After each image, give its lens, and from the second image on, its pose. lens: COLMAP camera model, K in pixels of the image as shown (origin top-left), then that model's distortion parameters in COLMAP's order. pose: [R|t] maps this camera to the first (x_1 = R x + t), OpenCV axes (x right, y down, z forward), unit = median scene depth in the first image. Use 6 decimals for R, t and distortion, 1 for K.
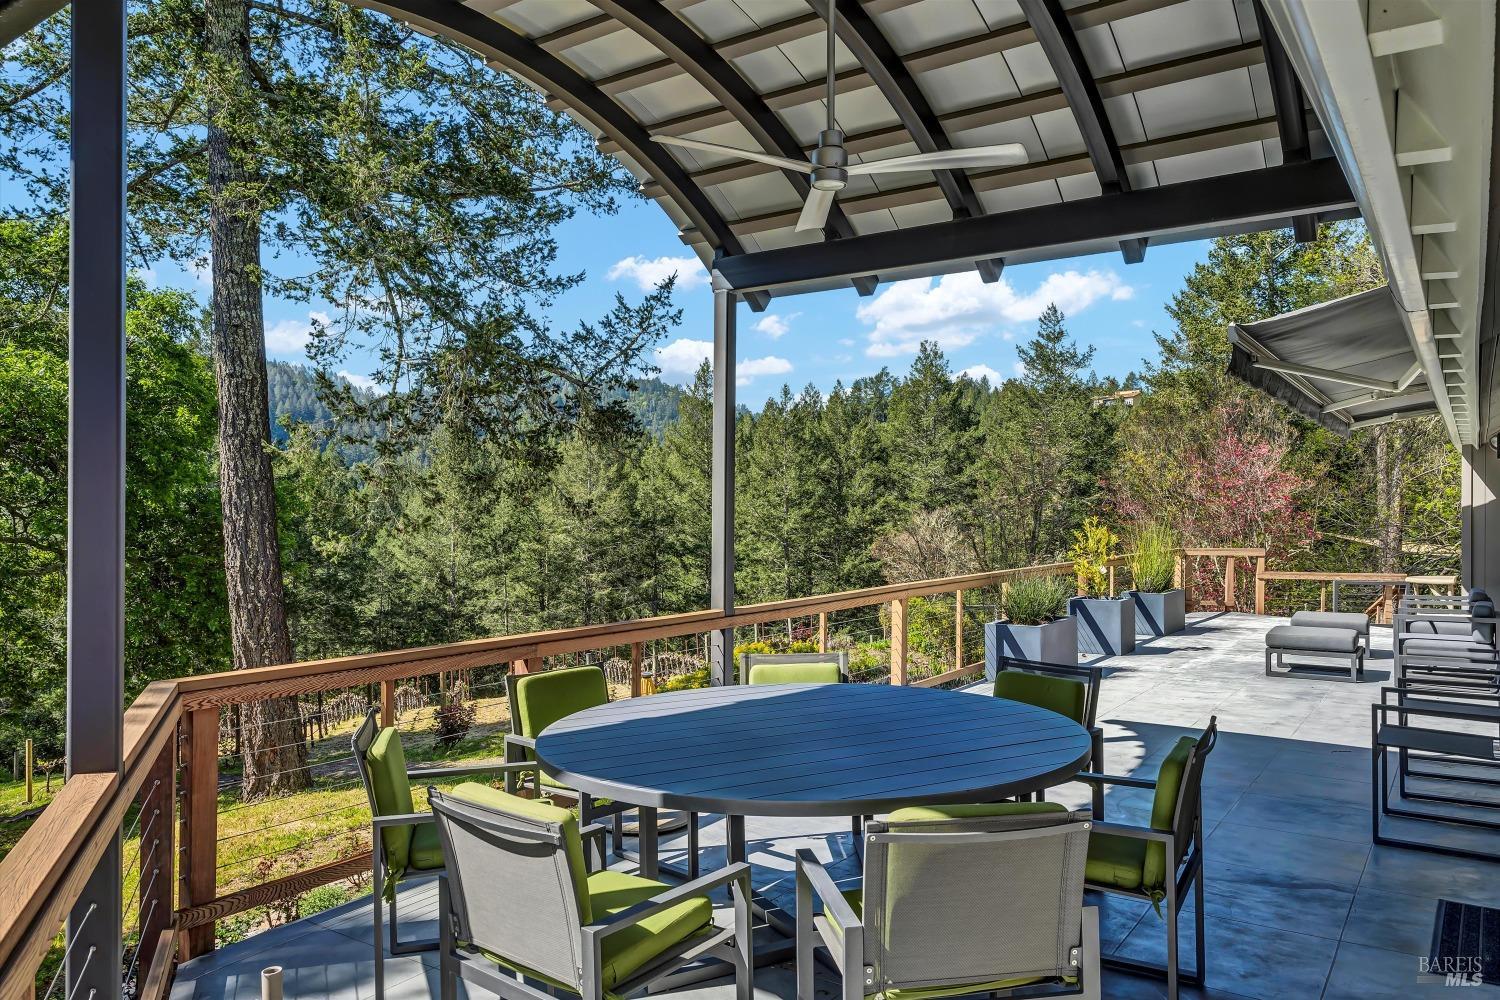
lens RADIAL K [[1050.9, 0, 750.0], [0, 1050.9, 500.0], [0, 0, 1]] dist [0.002015, 0.000038]
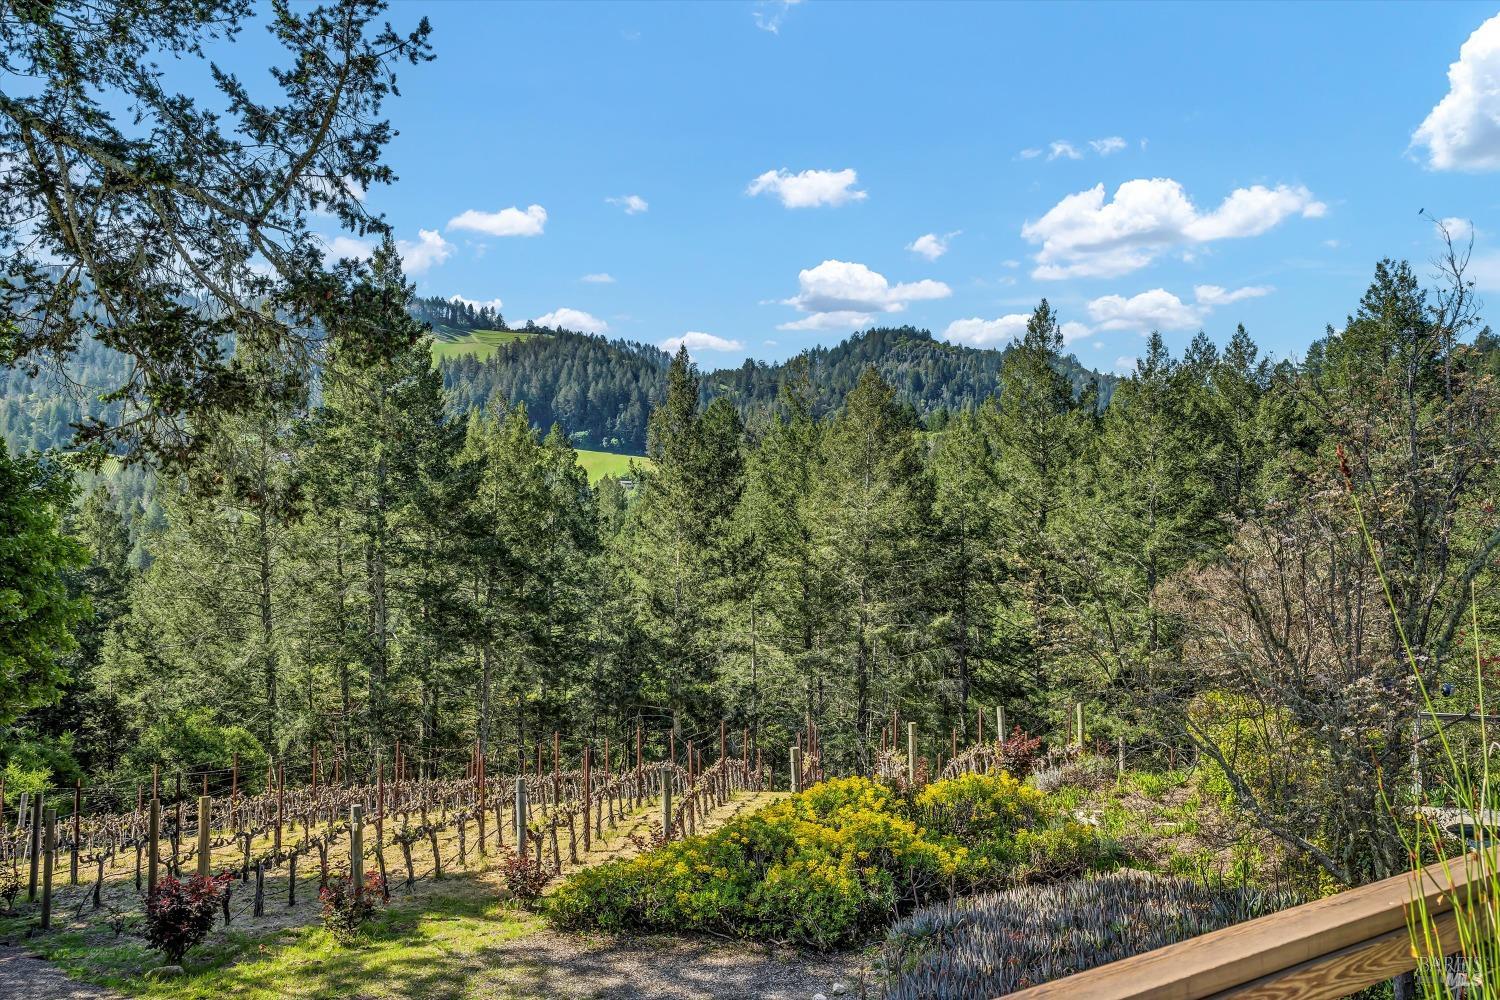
lens RADIAL K [[1190.7, 0, 854.1], [0, 1190.7, 502.7], [0, 0, 1]] dist [0.001756, 0.003237]
pose [[0.951698, 0.017069, -0.306561, 0.090655], [-0.017877, 0.999840, 0.000174, 0.001696], [0.306515, 0.005314, 0.951851, 0.228480]]
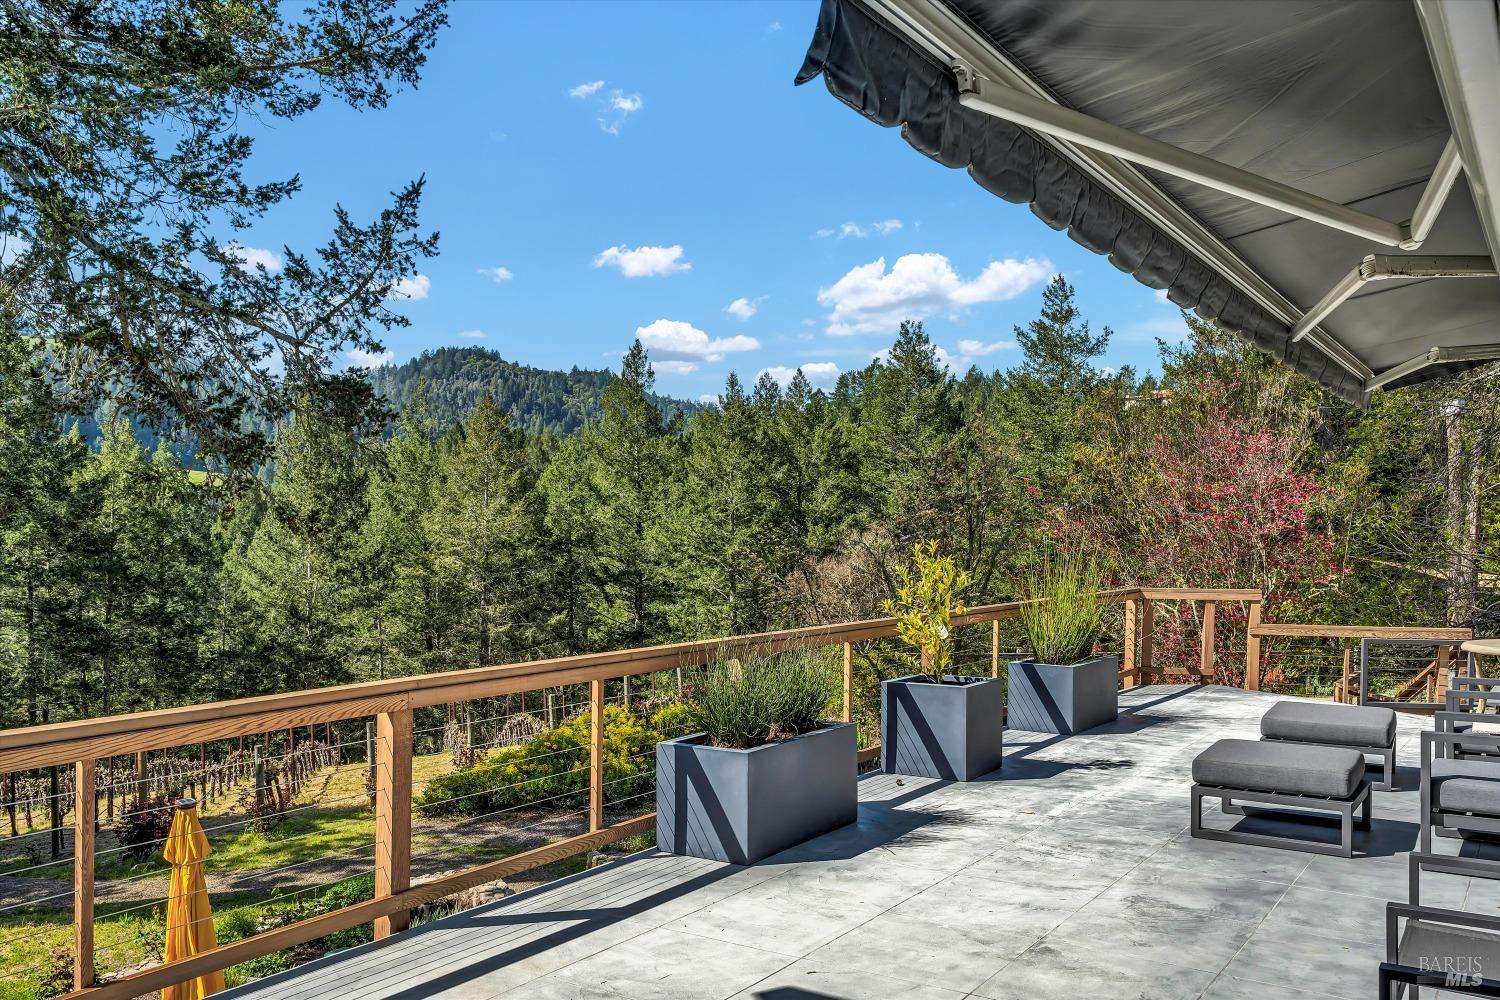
lens RADIAL K [[1198.4, 0, 776.9], [0, 1198.4, 548.6], [0, 0, 1]] dist [0.003121, -0.000607]
pose [[0.999781, 0.006546, 0.019864, 0.053354], [-0.007056, 0.999644, 0.025721, 0.000908], [-0.019688, -0.025855, 0.999472, 0.078935]]
